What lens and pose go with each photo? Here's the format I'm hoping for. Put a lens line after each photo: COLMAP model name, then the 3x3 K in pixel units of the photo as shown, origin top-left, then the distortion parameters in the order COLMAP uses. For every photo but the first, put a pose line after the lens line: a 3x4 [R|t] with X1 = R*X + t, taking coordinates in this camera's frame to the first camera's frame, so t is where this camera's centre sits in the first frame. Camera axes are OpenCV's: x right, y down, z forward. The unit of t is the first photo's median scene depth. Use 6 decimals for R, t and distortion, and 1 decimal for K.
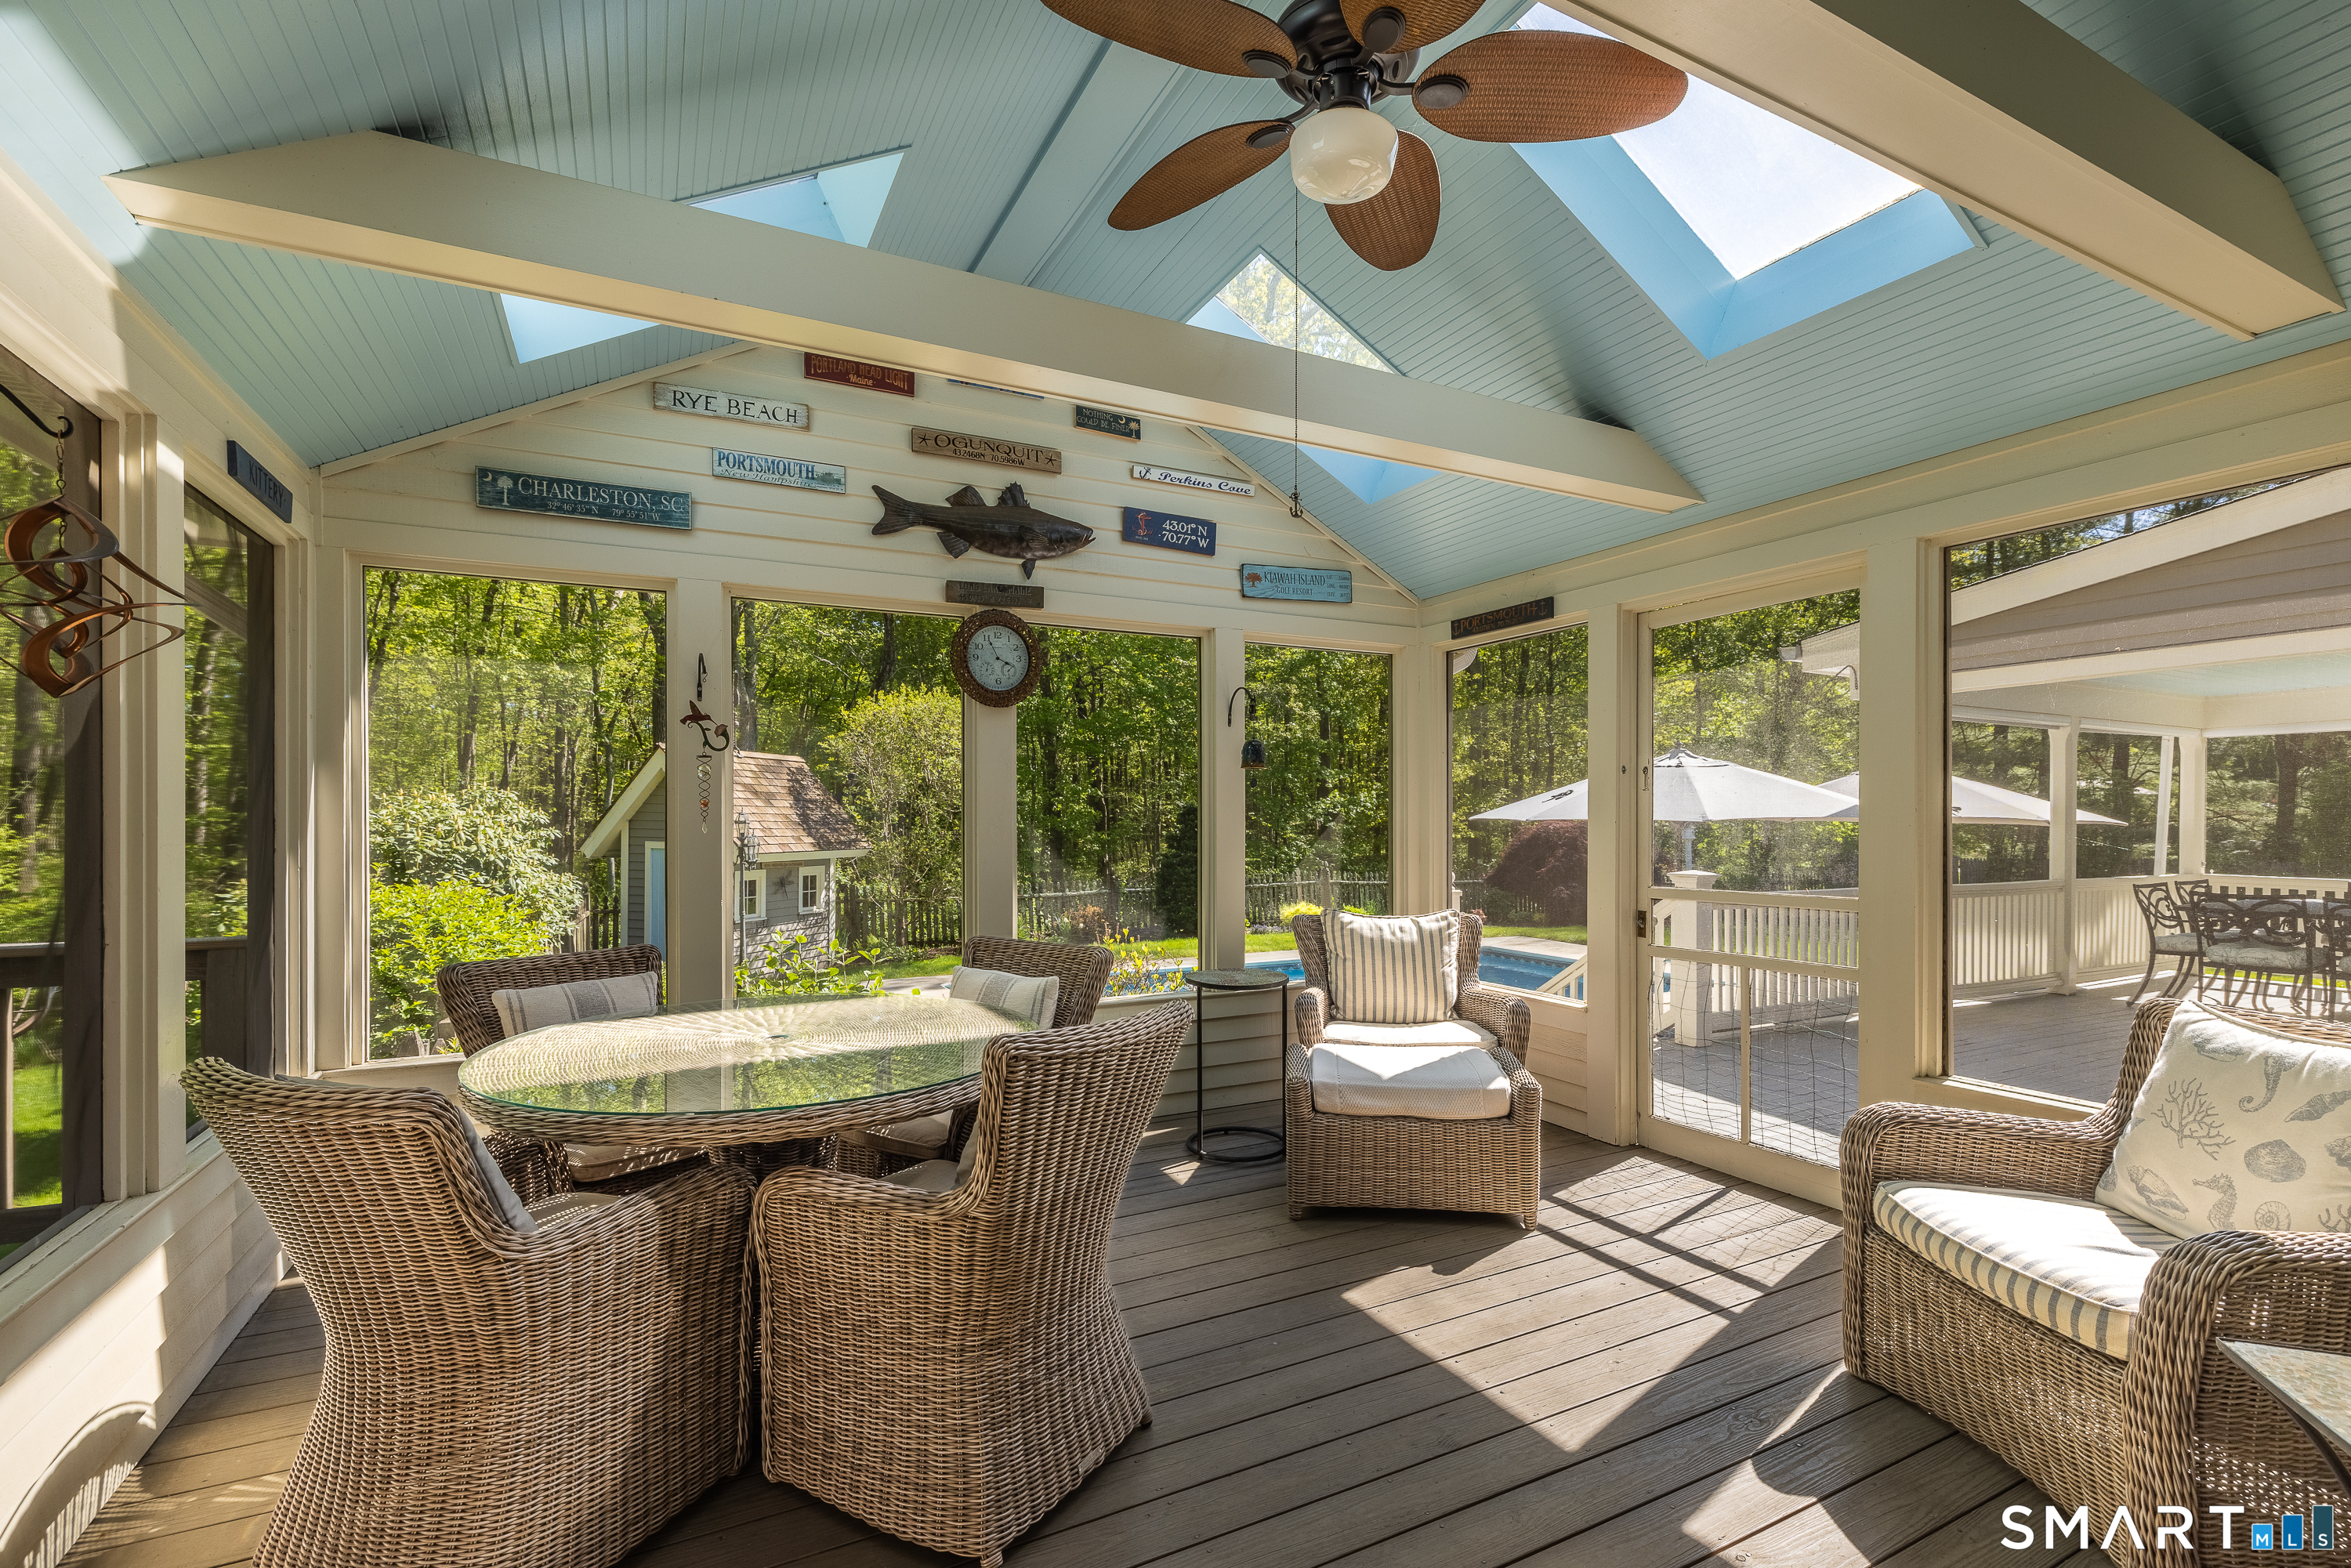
lens RADIAL K [[1039.8, 0, 1174.4], [0, 1039.8, 818.6], [0, 0, 1]] dist [-0.000623, 0.000070]
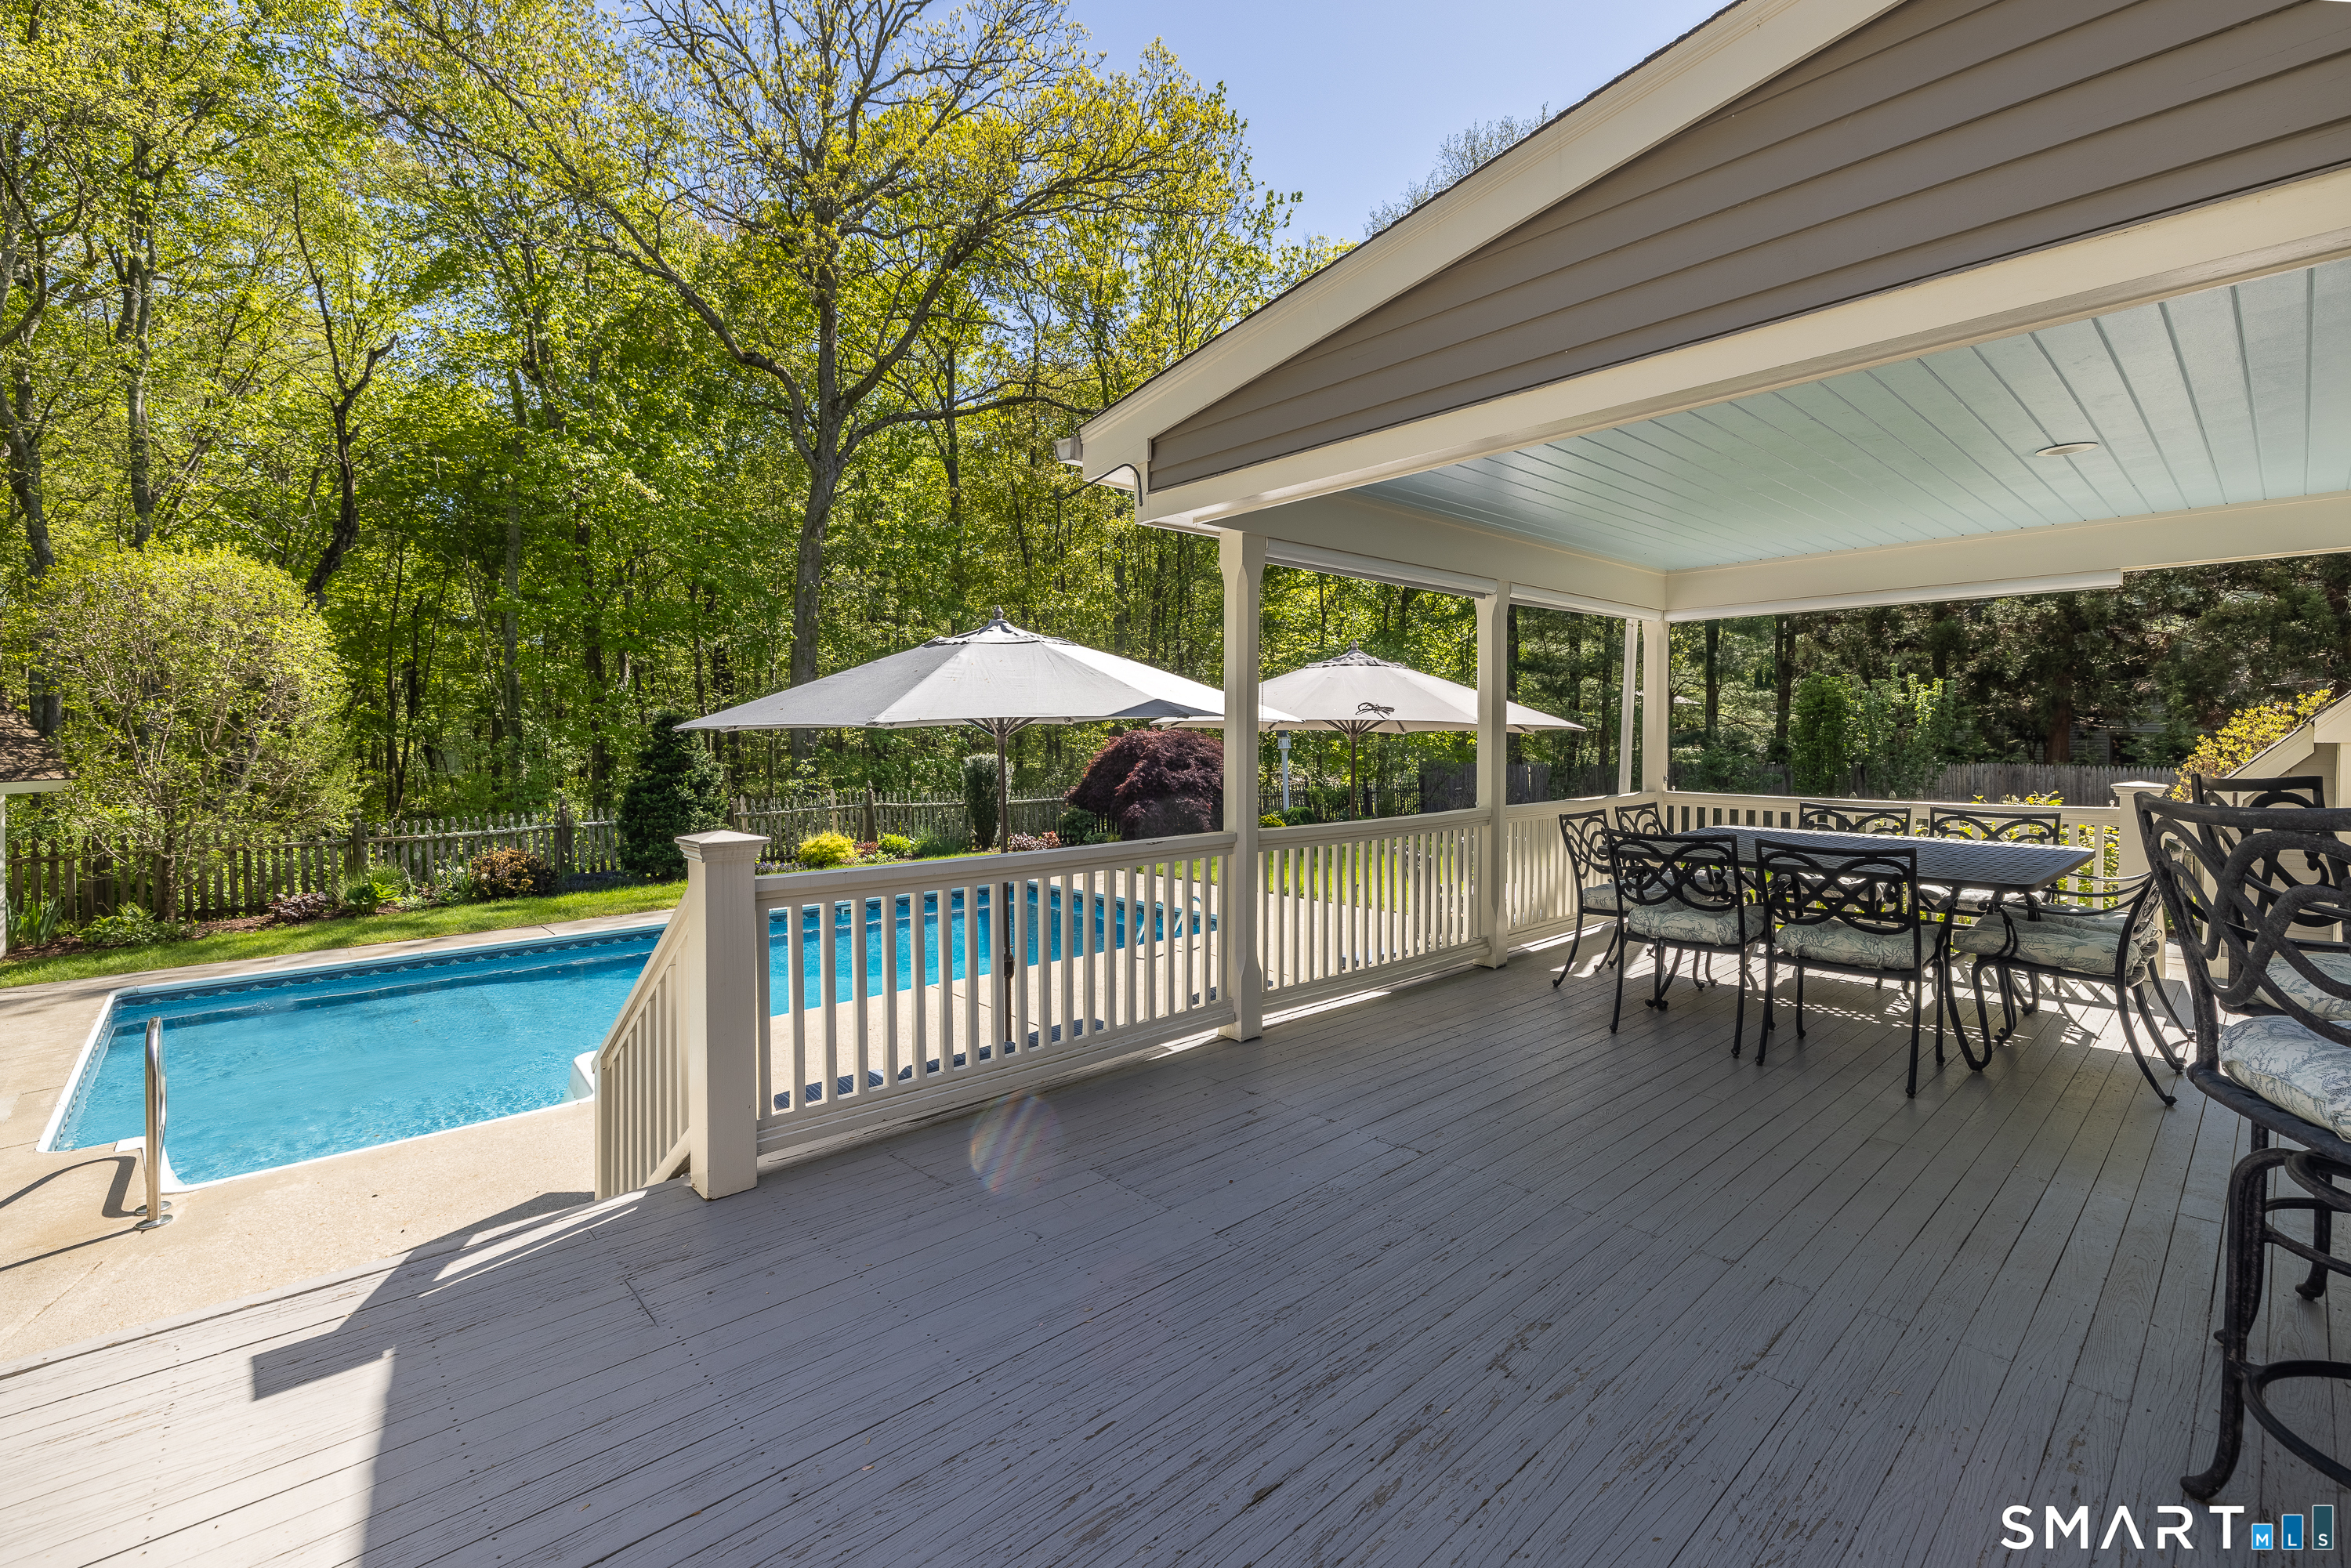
lens RADIAL K [[1036.0, 0, 1173.6], [0, 1036.0, 738.1], [0, 0, 1]] dist [-0.040619, -0.000014]
pose [[0.963826, -0.006776, 0.266445, 0.455574], [0.004792, 0.999956, 0.008097, 0.004574], [-0.266488, -0.006527, 0.963816, 0.375084]]
